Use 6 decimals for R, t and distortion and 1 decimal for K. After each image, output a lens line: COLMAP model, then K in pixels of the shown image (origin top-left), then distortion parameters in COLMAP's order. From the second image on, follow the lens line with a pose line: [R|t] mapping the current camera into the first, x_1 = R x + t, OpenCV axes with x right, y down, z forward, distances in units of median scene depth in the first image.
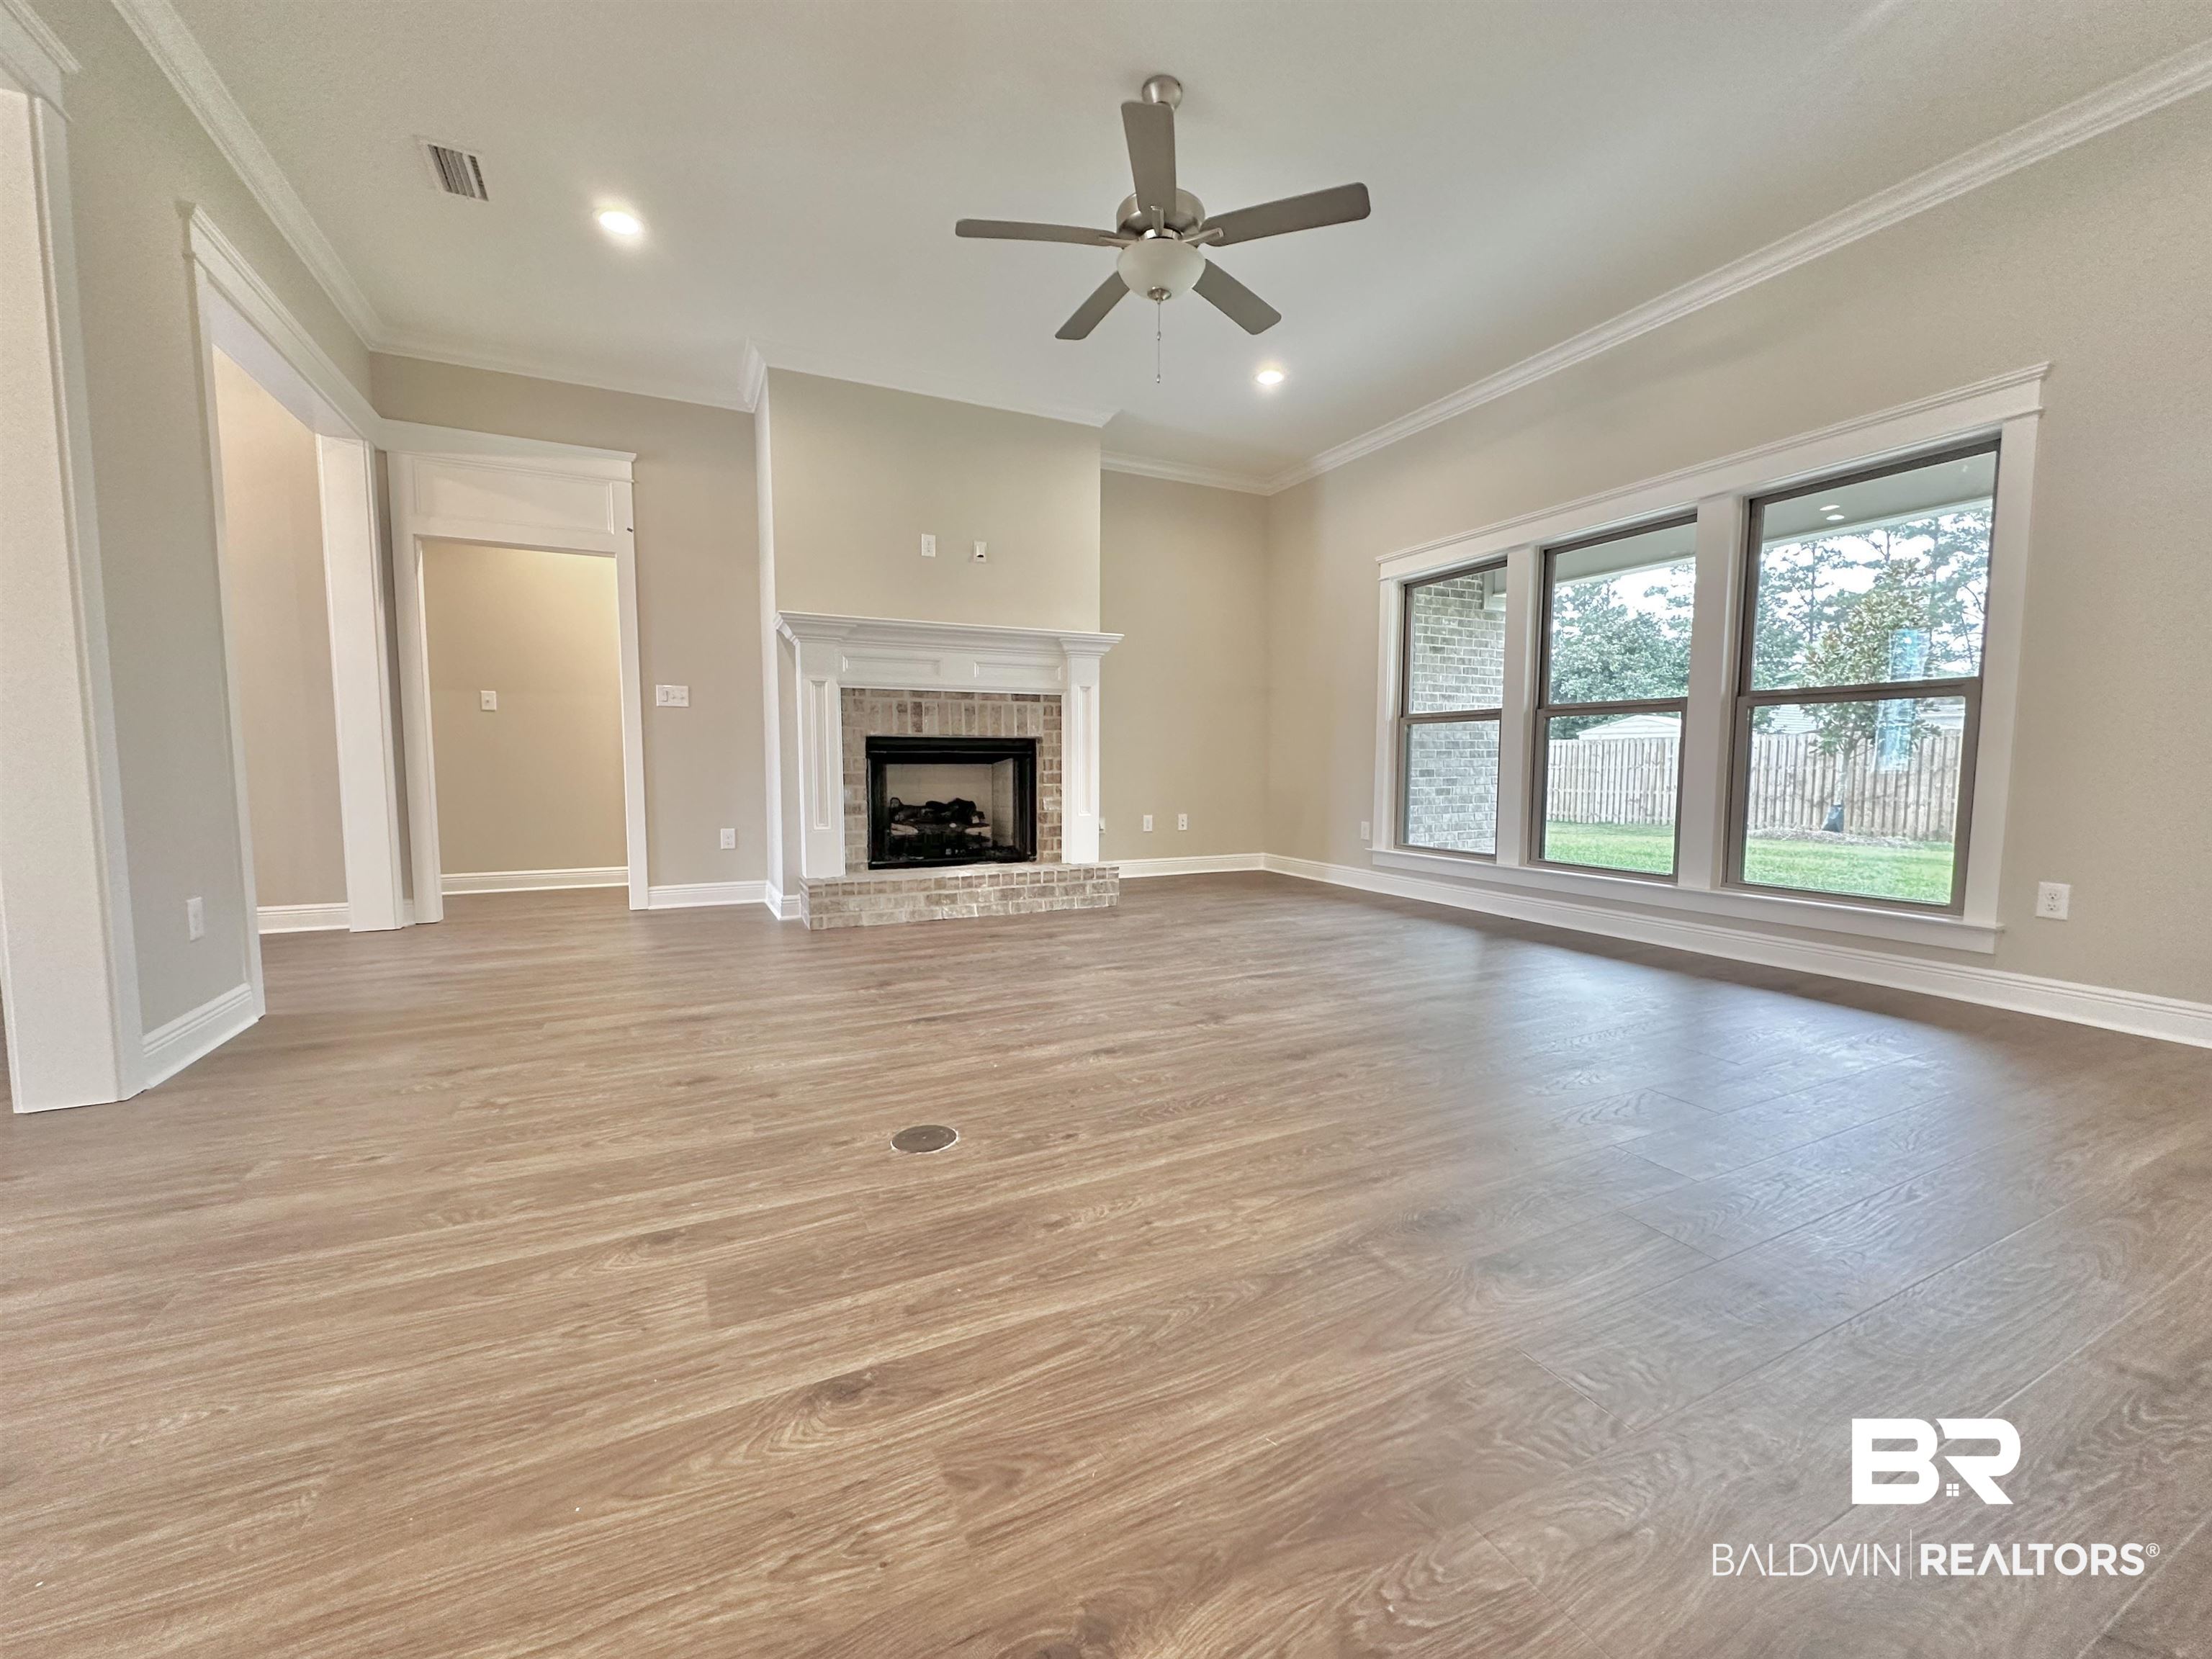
lens RADIAL K [[878.6, 0, 1105.8], [0, 878.6, 830.4], [0, 0, 1]] dist [-0.001543, 0.000028]
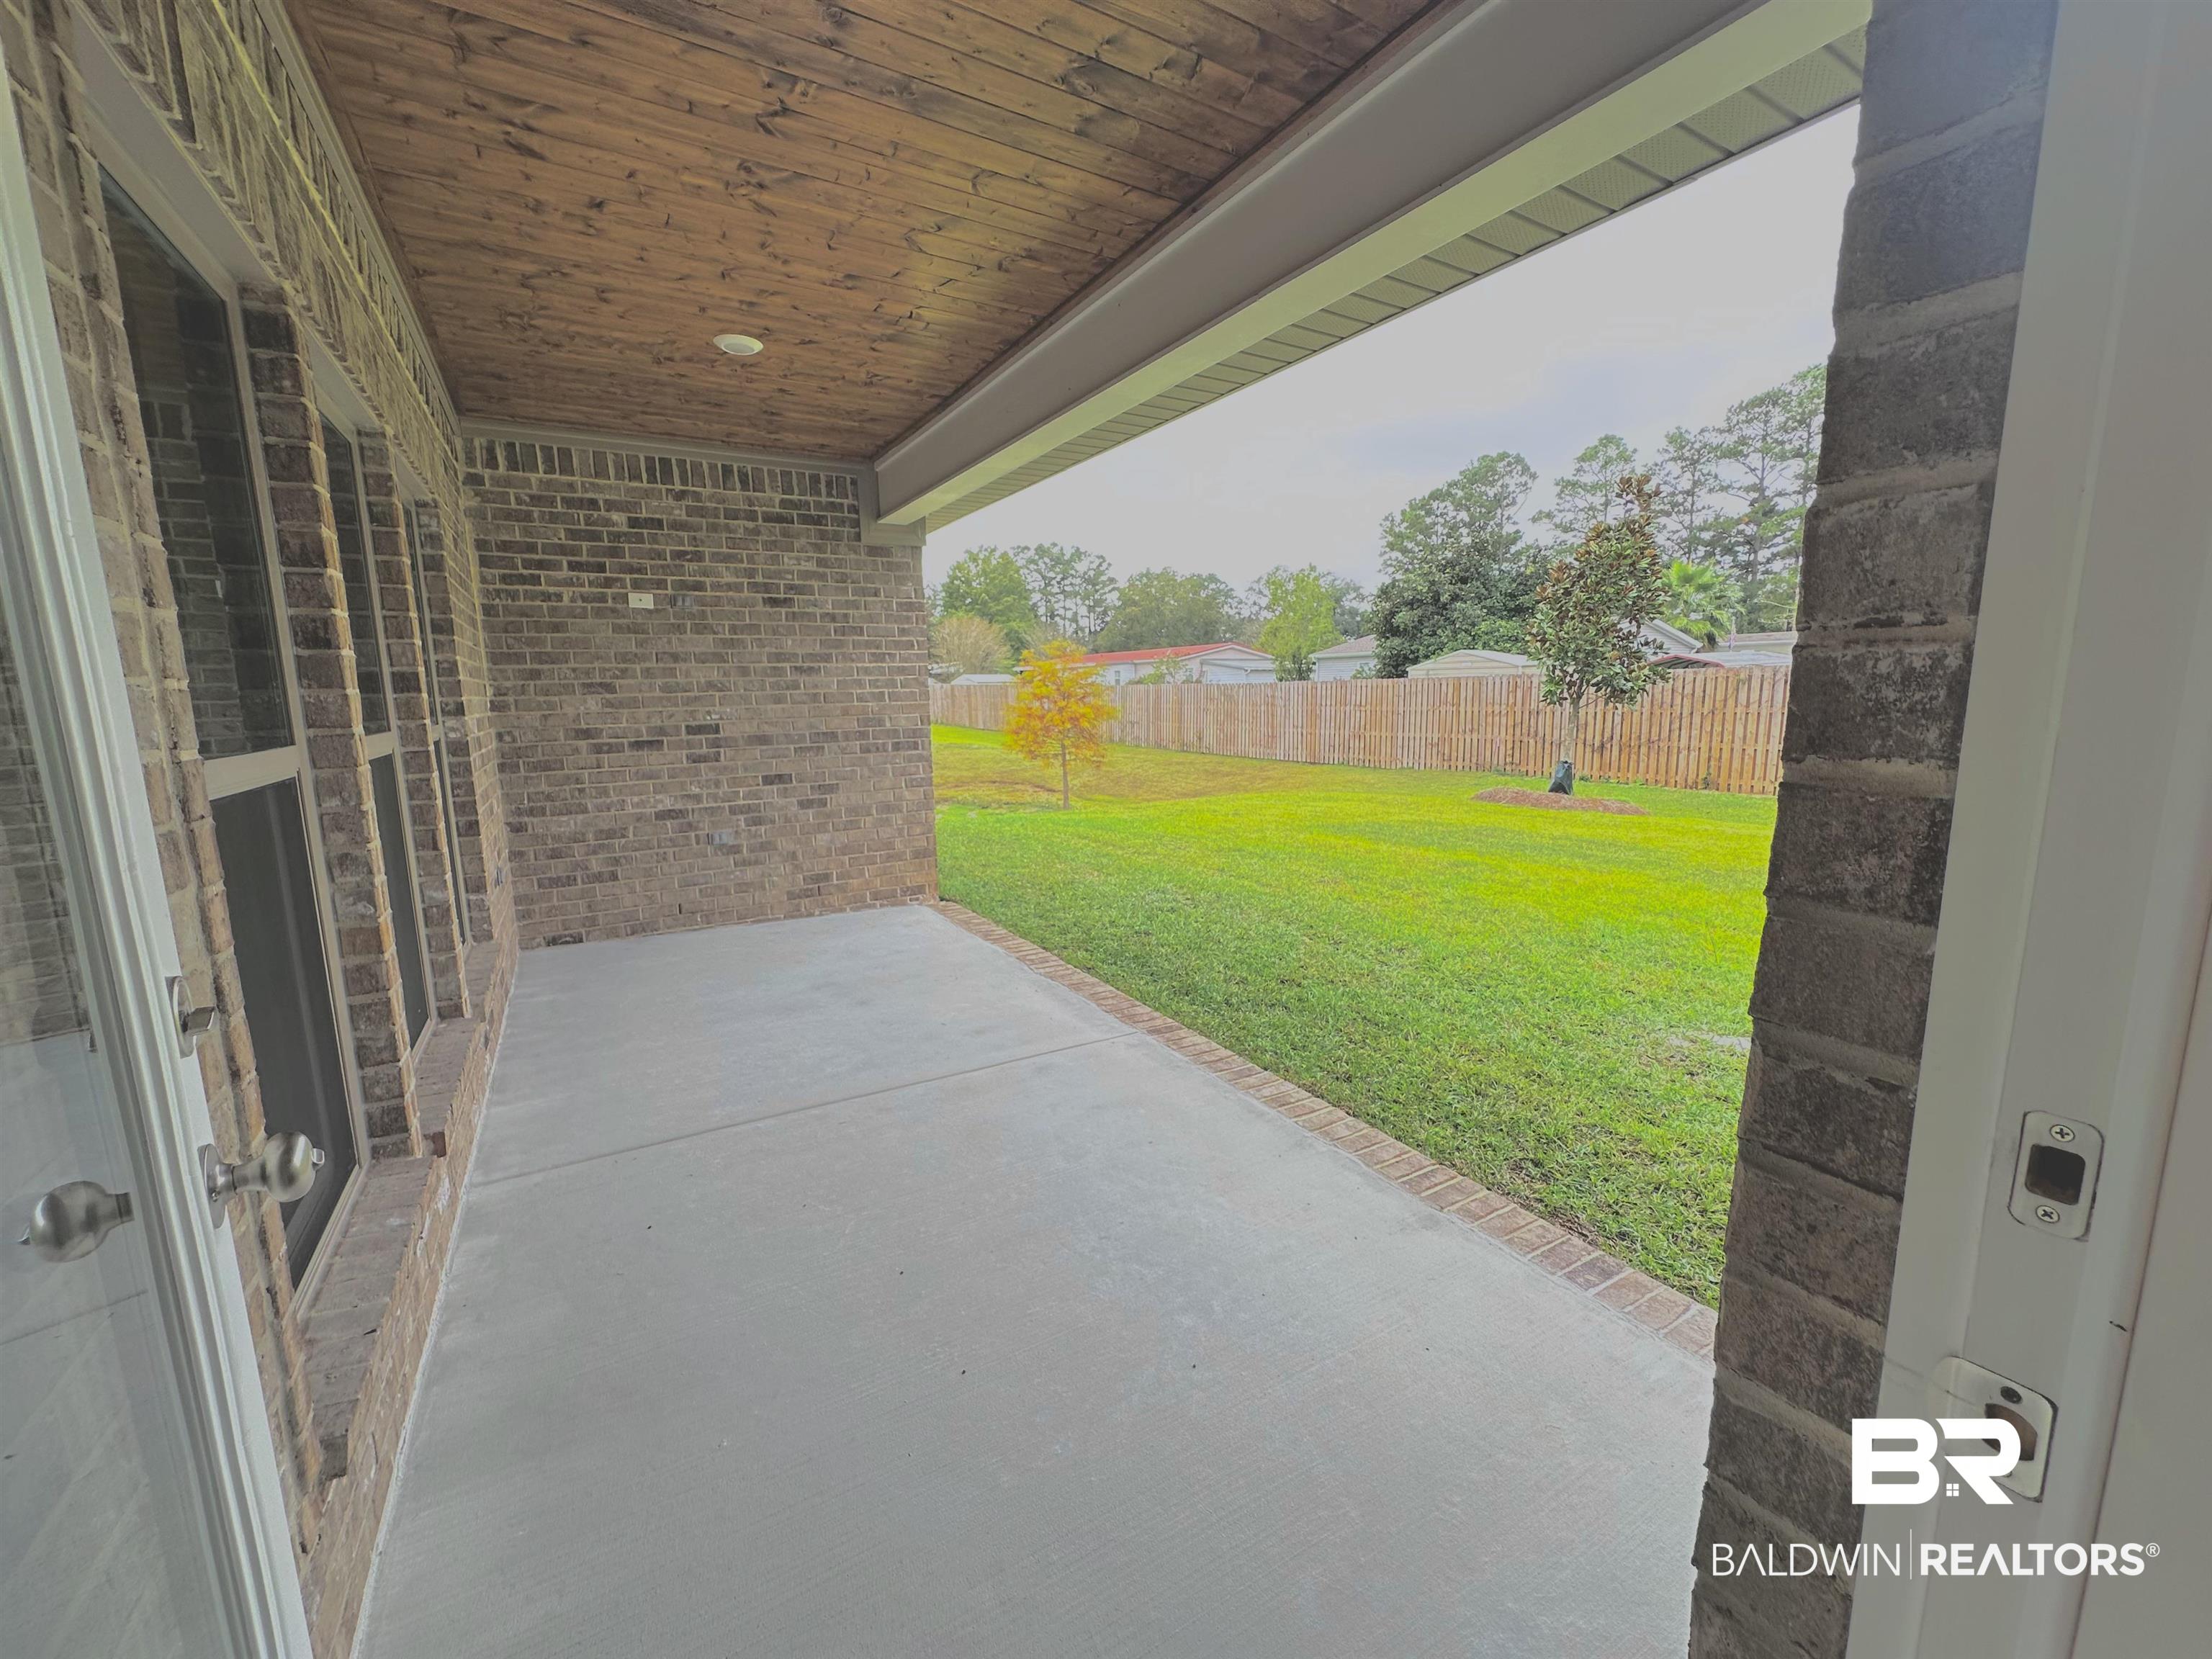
lens RADIAL K [[878.6, 0, 1105.8], [0, 878.6, 830.4], [0, 0, 1]] dist [-0.001543, 0.000028]
pose [[0.996942, -0.028084, 0.072930, 0.582149], [0.022417, 0.996748, 0.077396, -0.073747], [-0.074866, -0.075525, 0.994329, 0.276871]]
